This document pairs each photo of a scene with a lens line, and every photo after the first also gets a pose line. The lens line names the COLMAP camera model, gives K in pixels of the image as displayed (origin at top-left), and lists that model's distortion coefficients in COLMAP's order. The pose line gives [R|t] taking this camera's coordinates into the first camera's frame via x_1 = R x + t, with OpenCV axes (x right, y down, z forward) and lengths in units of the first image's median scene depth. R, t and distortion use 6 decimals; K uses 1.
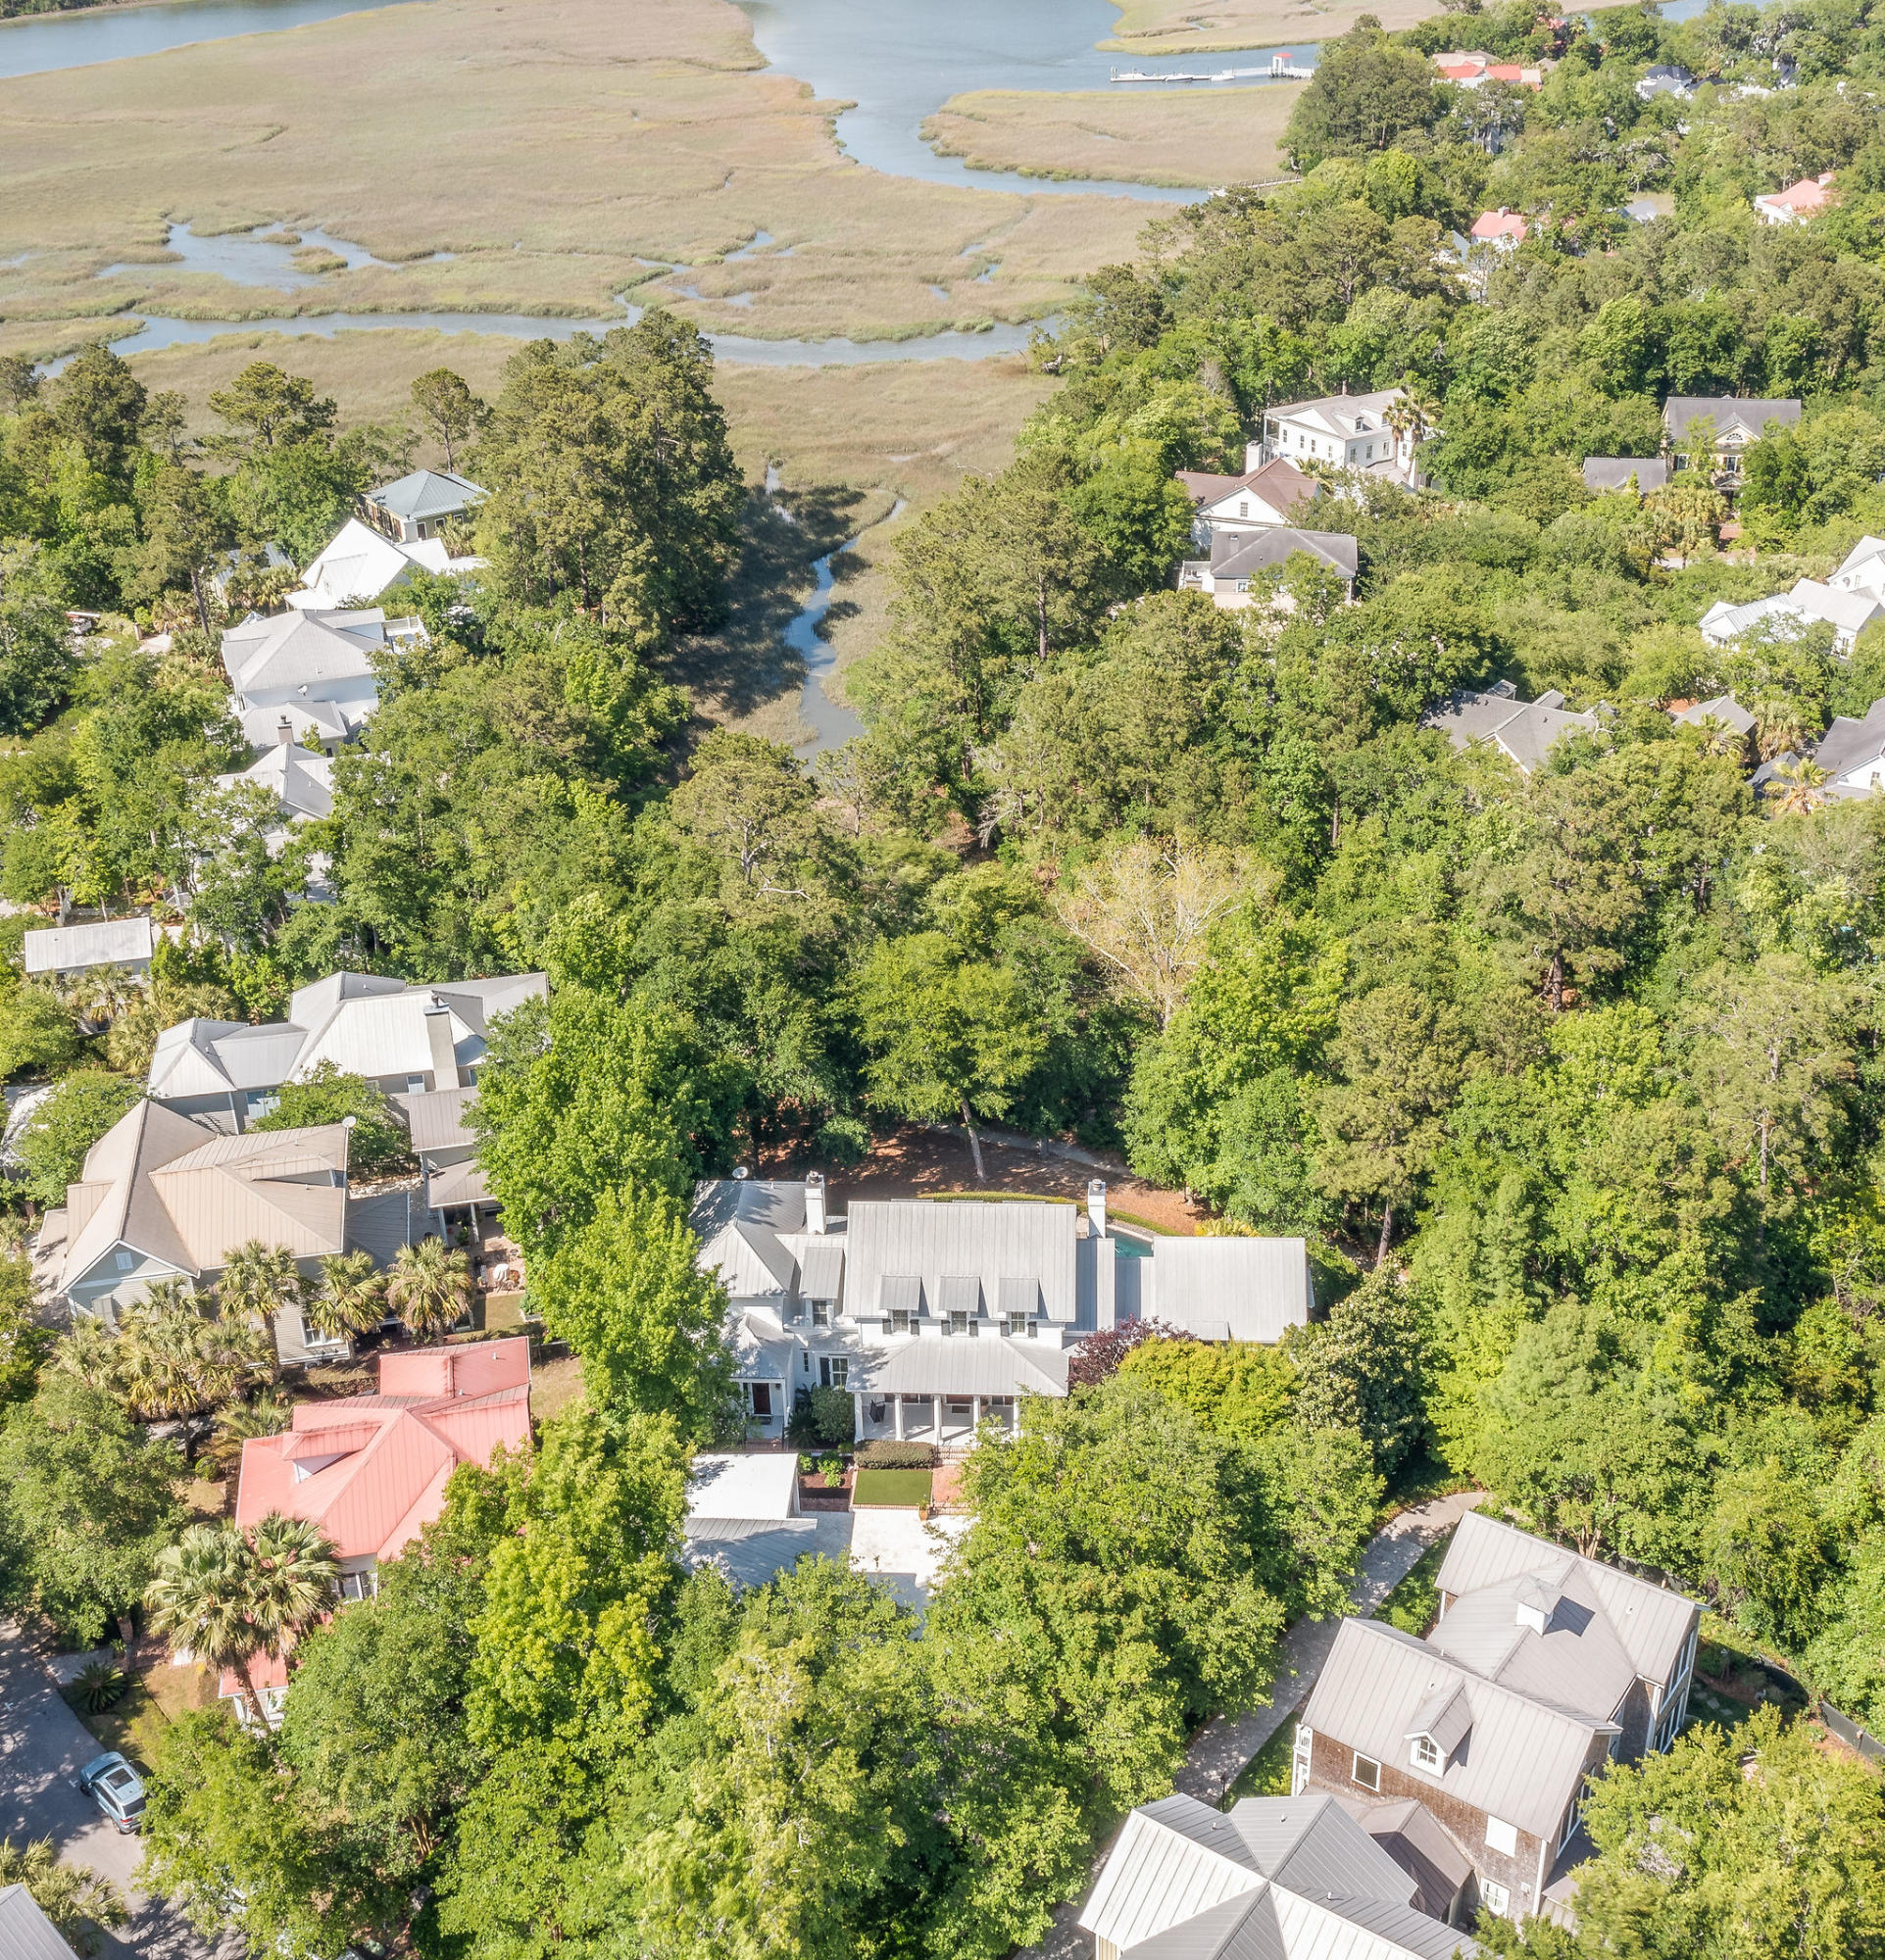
lens RADIAL K [[2464.4, 0, 942.5], [0, 2464.4, 980.0], [0, 0, 1]] dist [-0.014689, 0.048391]
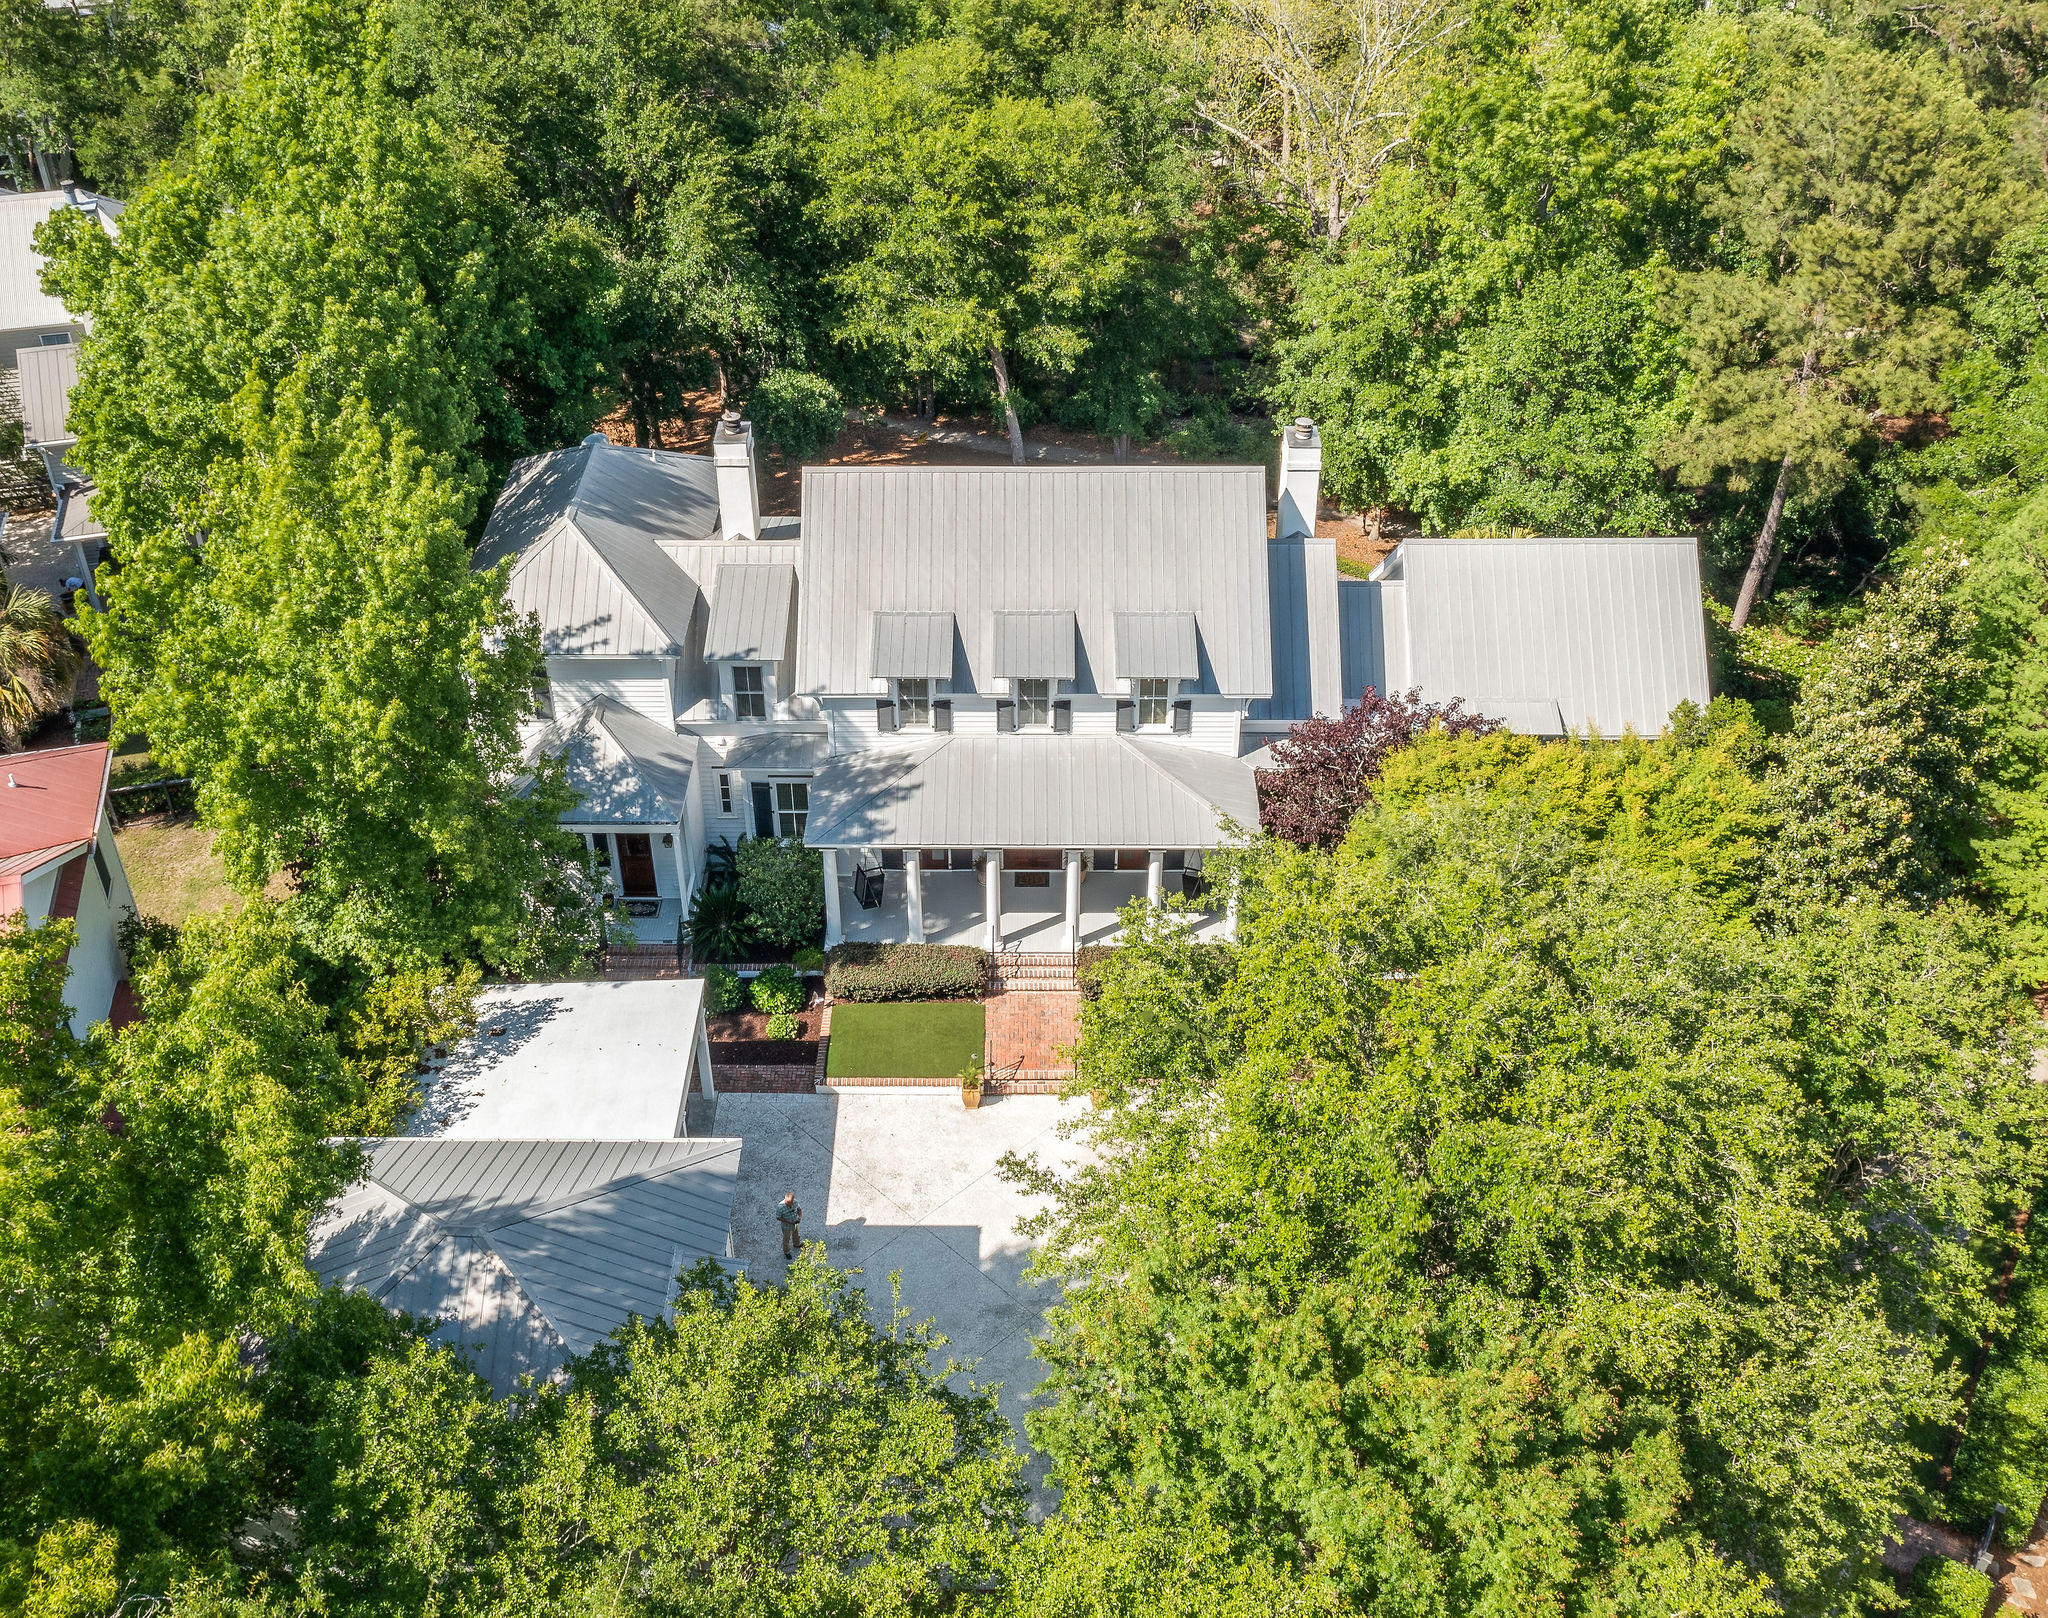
lens RADIAL K [[2253.3, 0, 1022.4], [0, 2253.3, 877.9], [0, 0, 1]] dist [-0.091828, -0.000949]
pose [[0.998413, -0.018254, 0.053278, -0.019800], [0.008871, 0.985181, 0.171289, 0.095723], [-0.055616, -0.170545, 0.983779, 0.550687]]
